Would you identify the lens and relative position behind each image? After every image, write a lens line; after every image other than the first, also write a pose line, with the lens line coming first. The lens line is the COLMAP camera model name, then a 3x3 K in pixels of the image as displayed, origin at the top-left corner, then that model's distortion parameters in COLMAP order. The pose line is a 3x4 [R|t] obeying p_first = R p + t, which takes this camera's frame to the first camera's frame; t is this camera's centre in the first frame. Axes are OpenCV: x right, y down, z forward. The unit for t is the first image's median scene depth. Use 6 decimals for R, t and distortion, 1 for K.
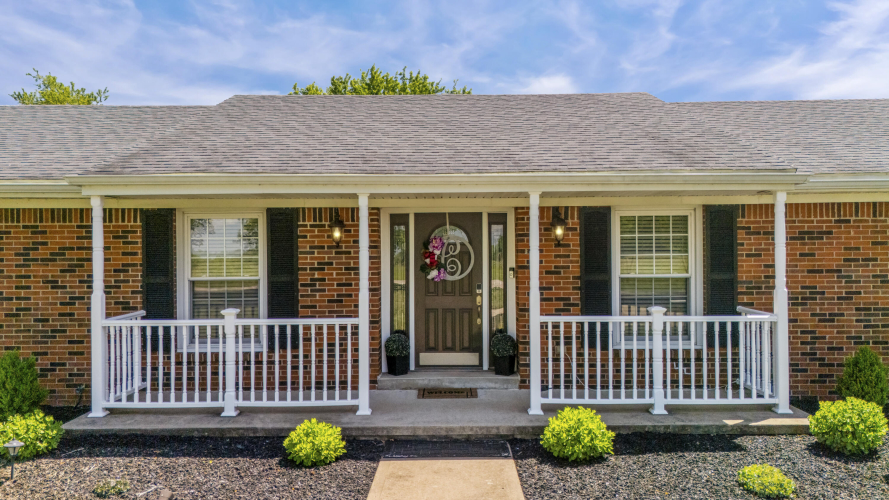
lens RADIAL K [[651.1, 0, 449.9], [0, 651.1, 256.2], [0, 0, 1]] dist [0.086288, -0.023313]
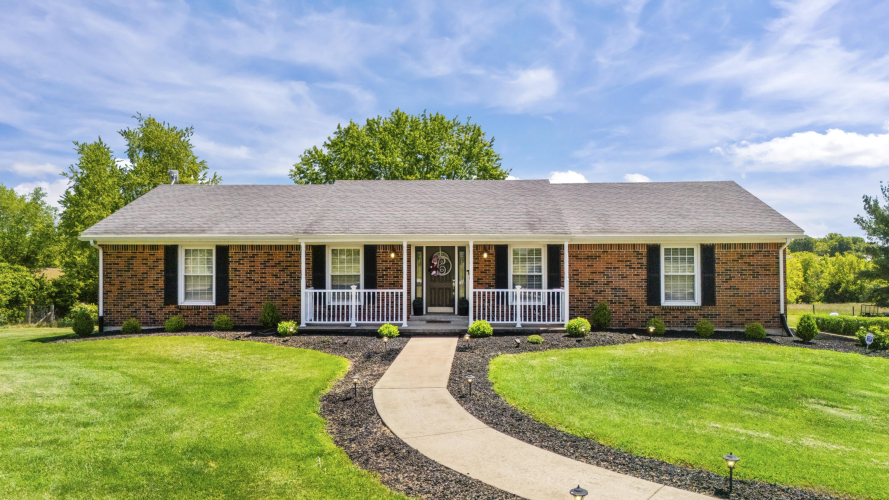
lens RADIAL K [[651.1, 0, 446.4], [0, 651.1, 256.0], [0, 0, 1]] dist [0.086288, -0.023313]
pose [[0.999329, 0.006993, -0.035940, 0.107320], [-0.007022, 0.999975, -0.000670, -0.031775], [0.035934, 0.000922, 0.999354, -1.377288]]
